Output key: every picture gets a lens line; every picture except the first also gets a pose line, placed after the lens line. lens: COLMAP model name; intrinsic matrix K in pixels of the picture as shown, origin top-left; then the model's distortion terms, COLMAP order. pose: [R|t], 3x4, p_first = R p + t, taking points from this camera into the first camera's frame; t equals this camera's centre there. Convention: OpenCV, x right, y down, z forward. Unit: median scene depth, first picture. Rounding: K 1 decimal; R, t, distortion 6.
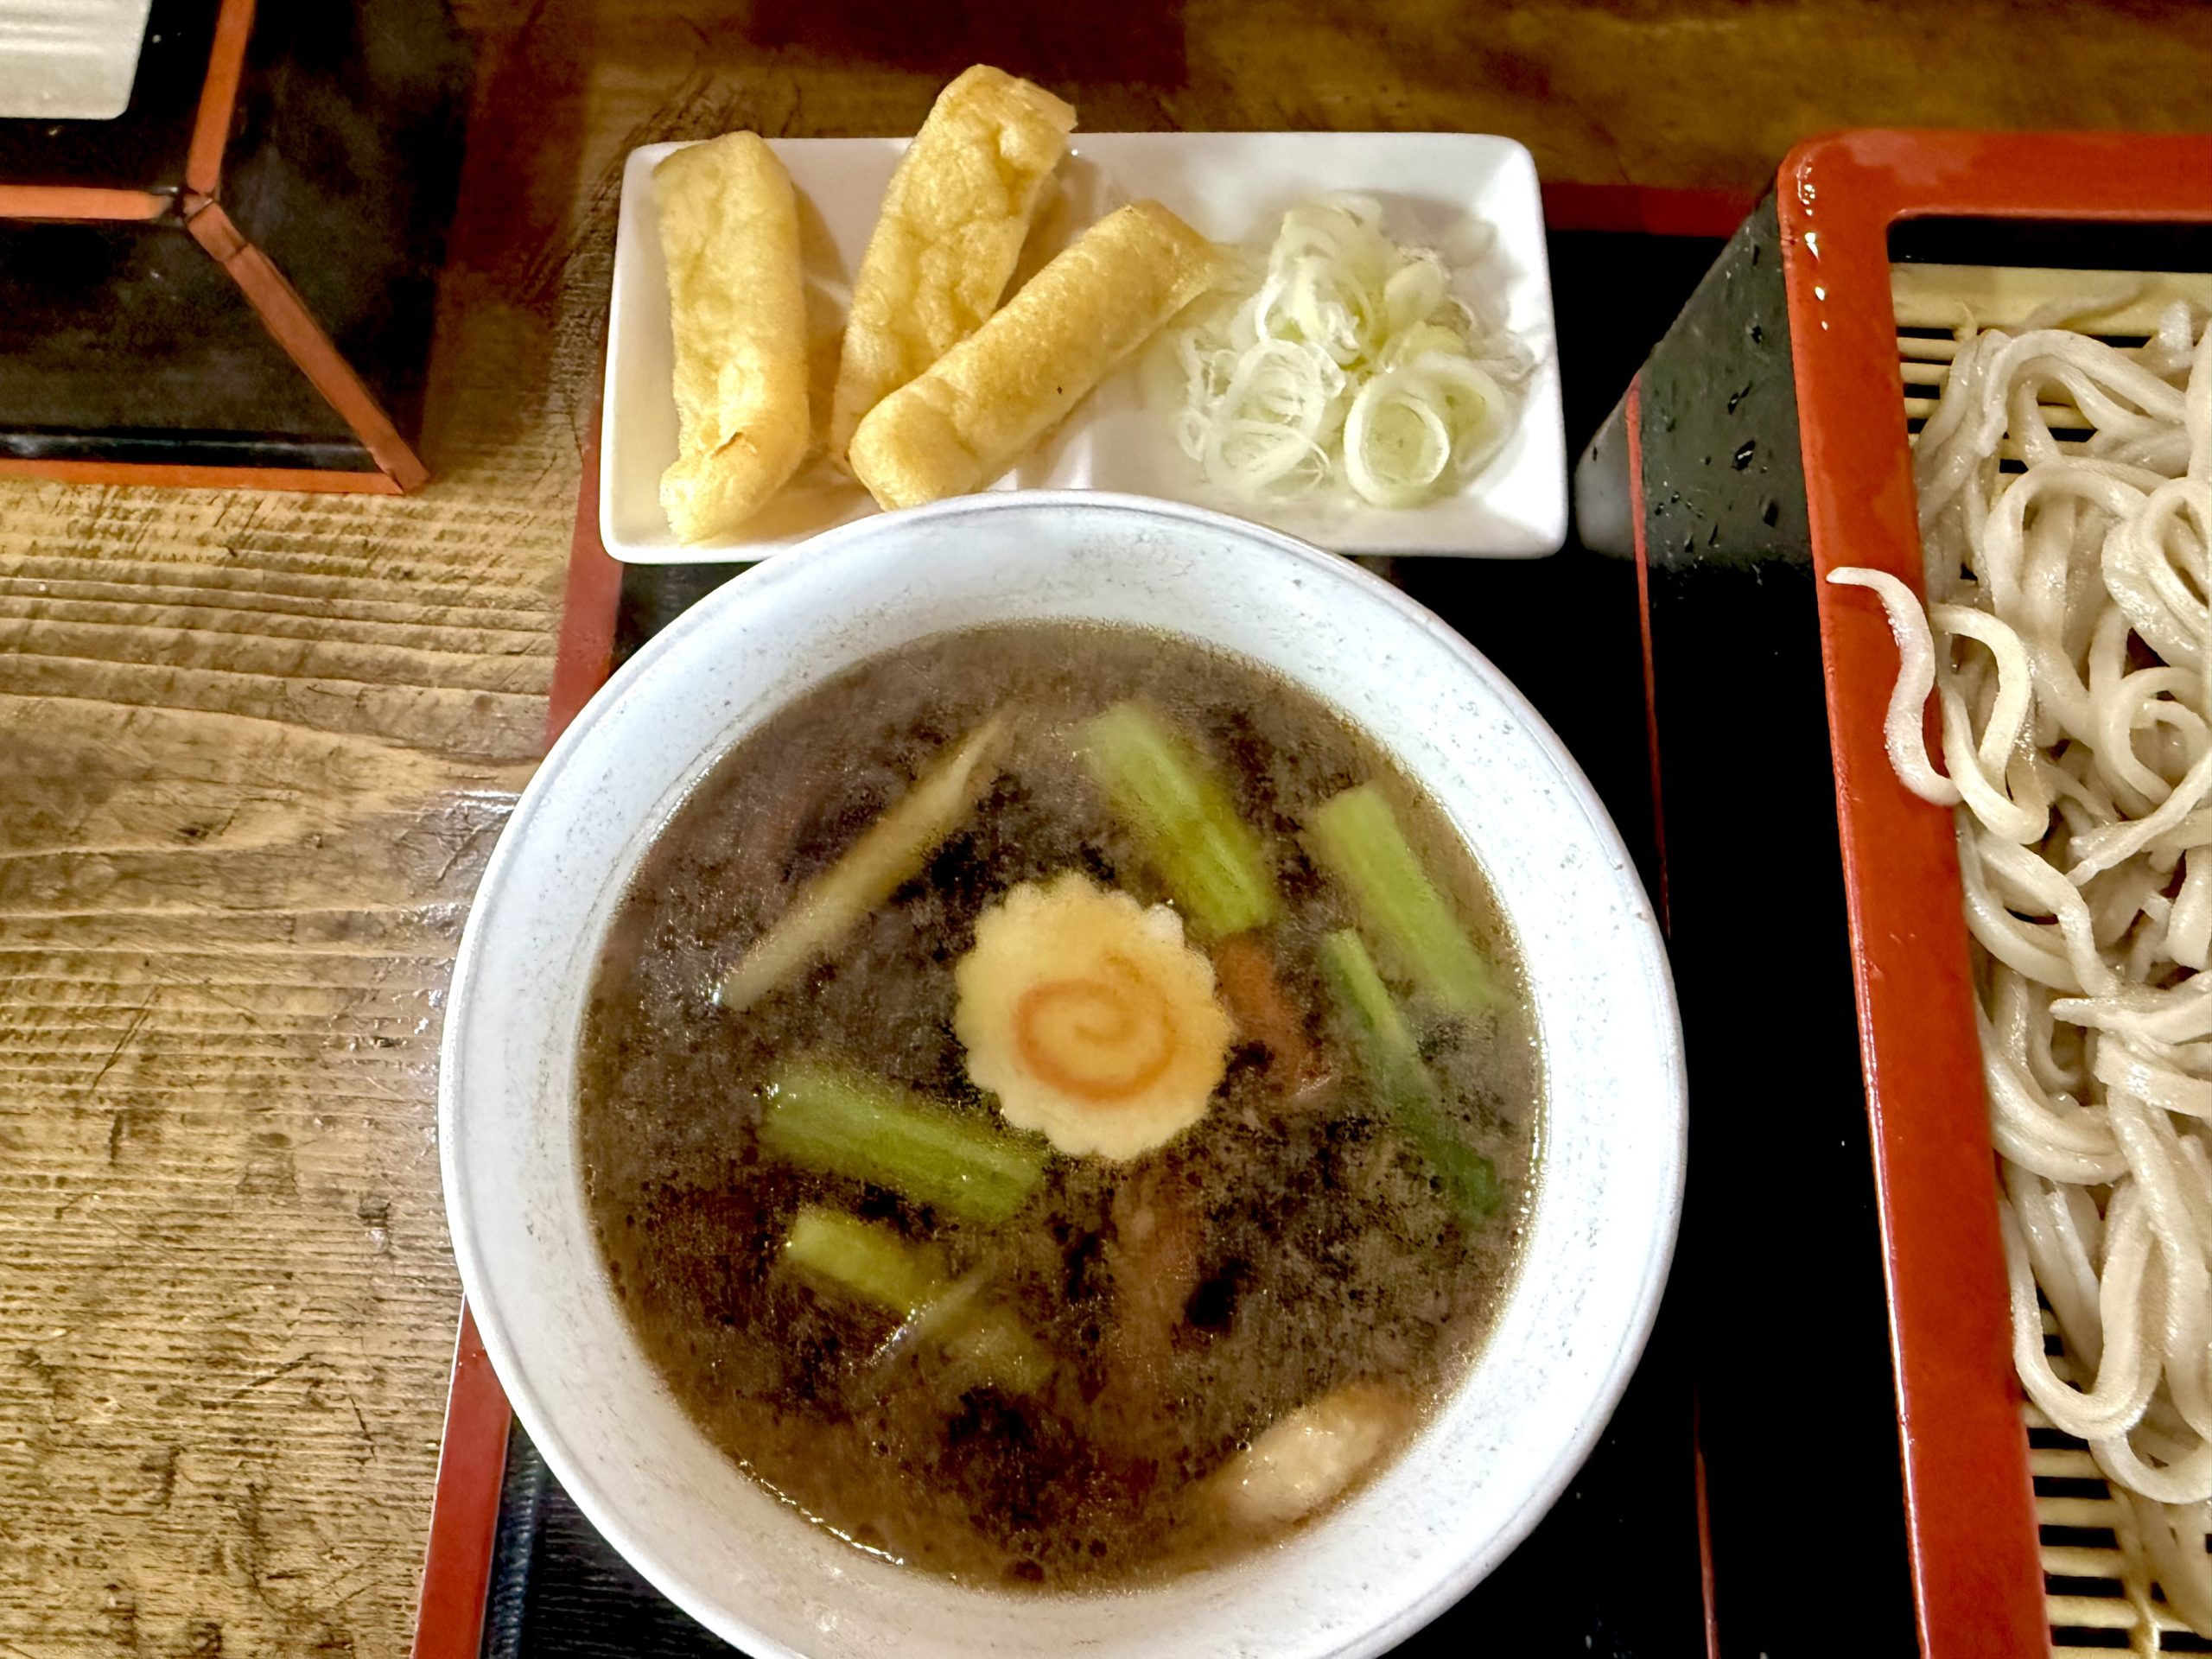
lens RADIAL K [[1602.3, 0, 978.2], [0, 1602.3, 834.5], [0, 0, 1]] dist [0.002599, 0.006481]
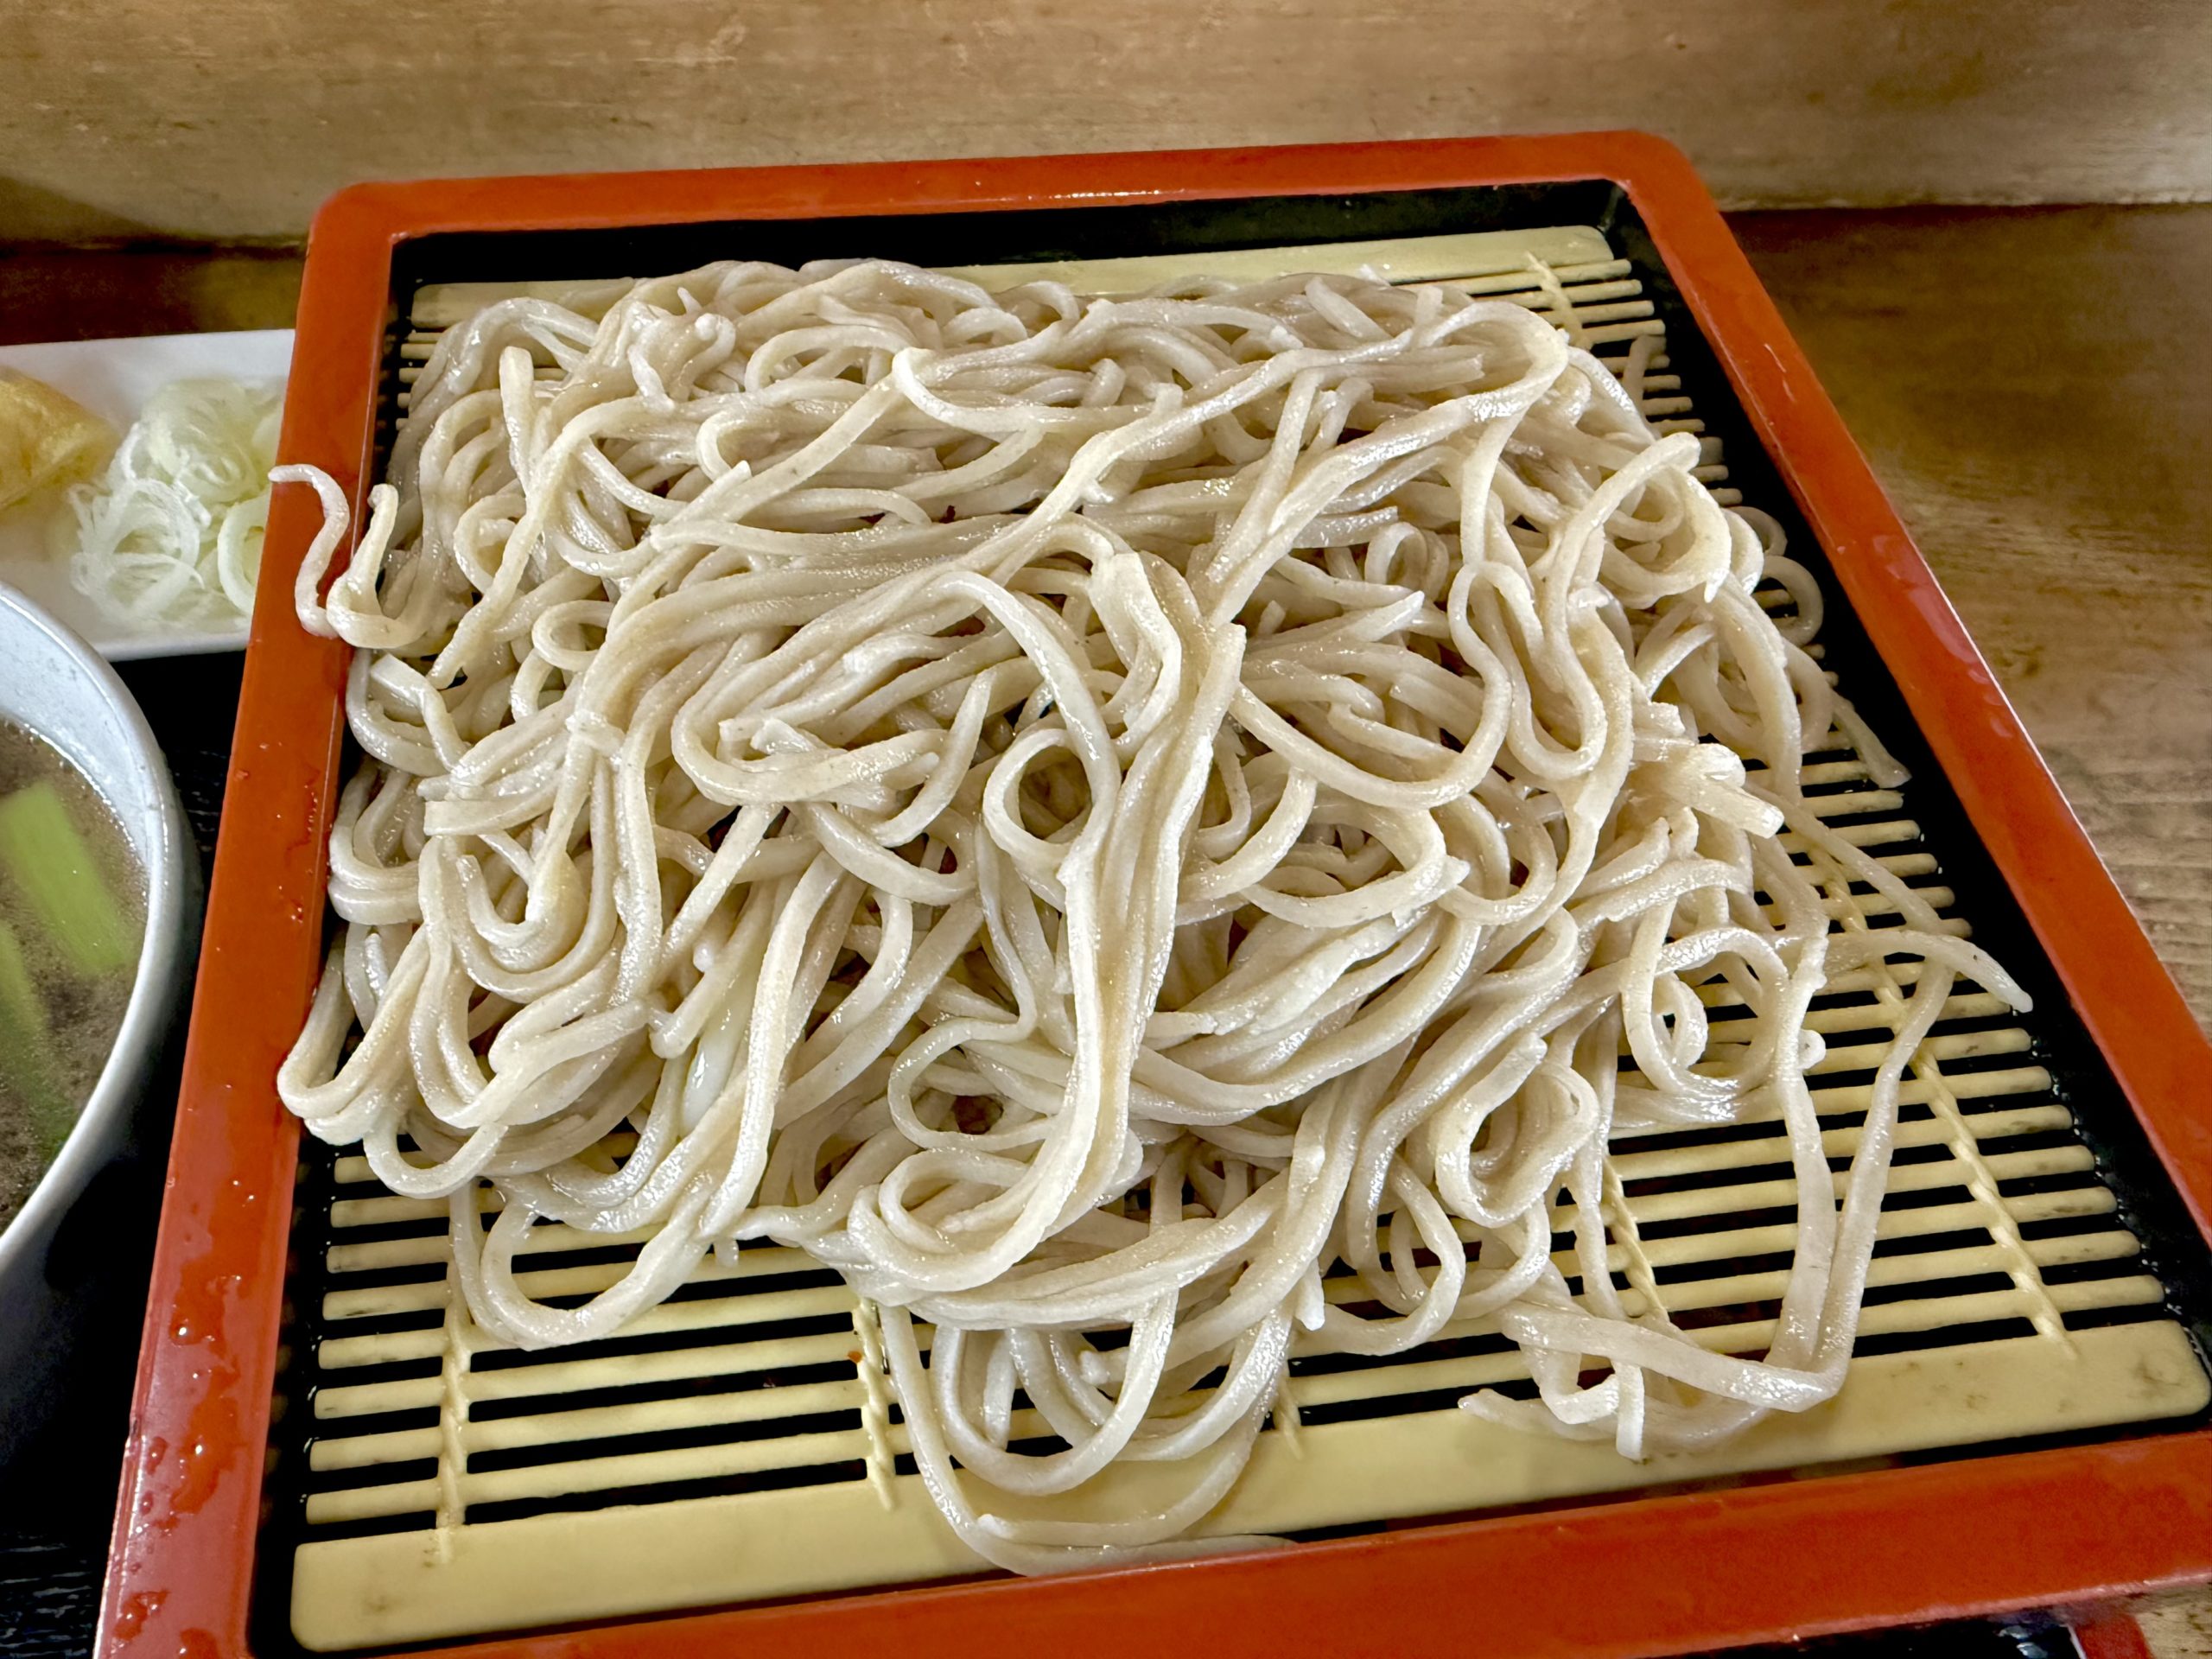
lens RADIAL K [[1602.3, 0, 978.2], [0, 1602.3, 834.5], [0, 0, 1]] dist [0.002599, 0.006481]
pose [[0.983406, -0.103911, 0.148713, 0.508754], [0.143583, 0.946838, -0.287892, 0.287018], [-0.110892, 0.304467, 0.946046, -0.019213]]
